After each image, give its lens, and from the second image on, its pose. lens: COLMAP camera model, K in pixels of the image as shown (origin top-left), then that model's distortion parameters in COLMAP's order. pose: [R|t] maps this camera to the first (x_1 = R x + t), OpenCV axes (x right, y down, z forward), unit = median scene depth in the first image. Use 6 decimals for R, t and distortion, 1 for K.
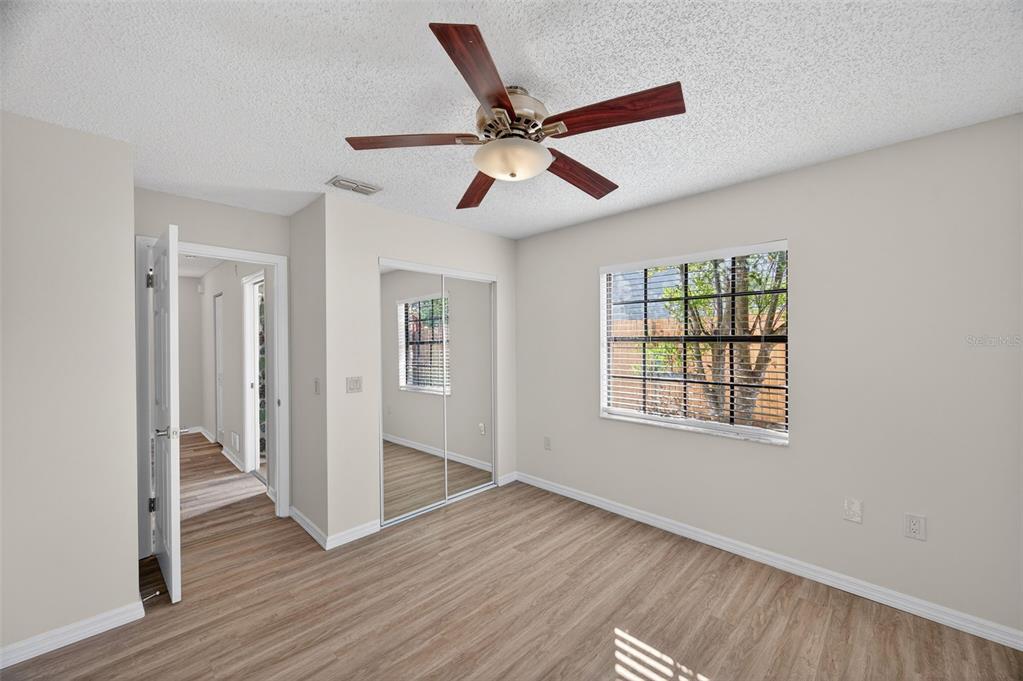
lens RADIAL K [[397.0, 0, 513.1], [0, 397.0, 342.4], [0, 0, 1]] dist [0.007807, -0.001203]
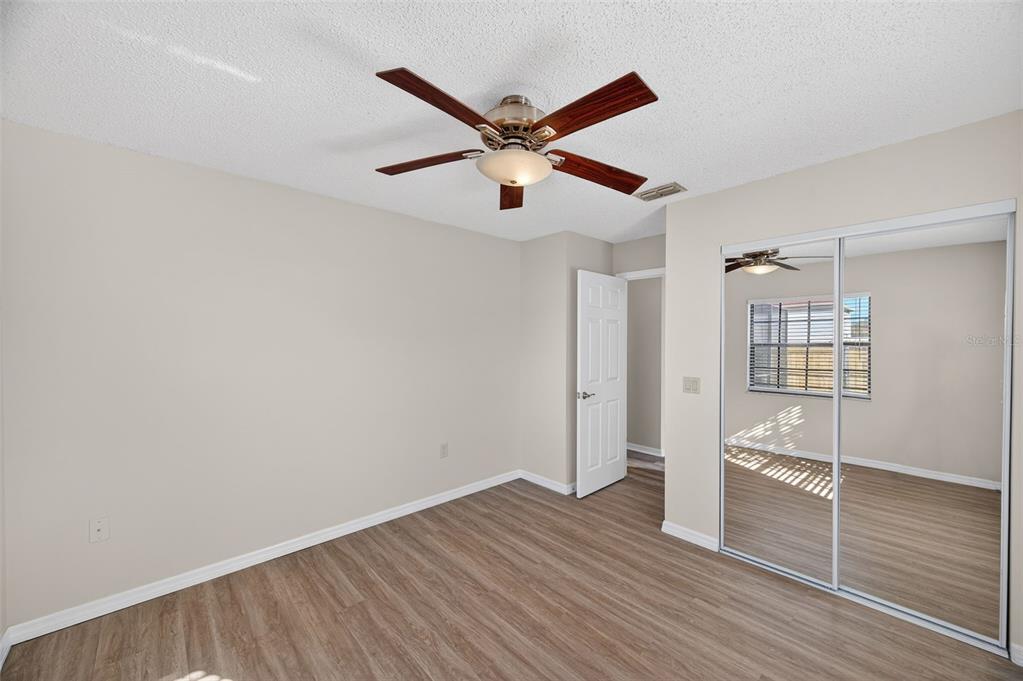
lens RADIAL K [[397.0, 0, 515.1], [0, 397.0, 344.0], [0, 0, 1]] dist [0.007807, -0.001203]
pose [[-0.044470, 0.017247, -0.998862, 0.715488], [-0.007237, 0.999819, 0.017585, -0.012044], [0.998984, 0.008011, -0.044337, 0.720661]]
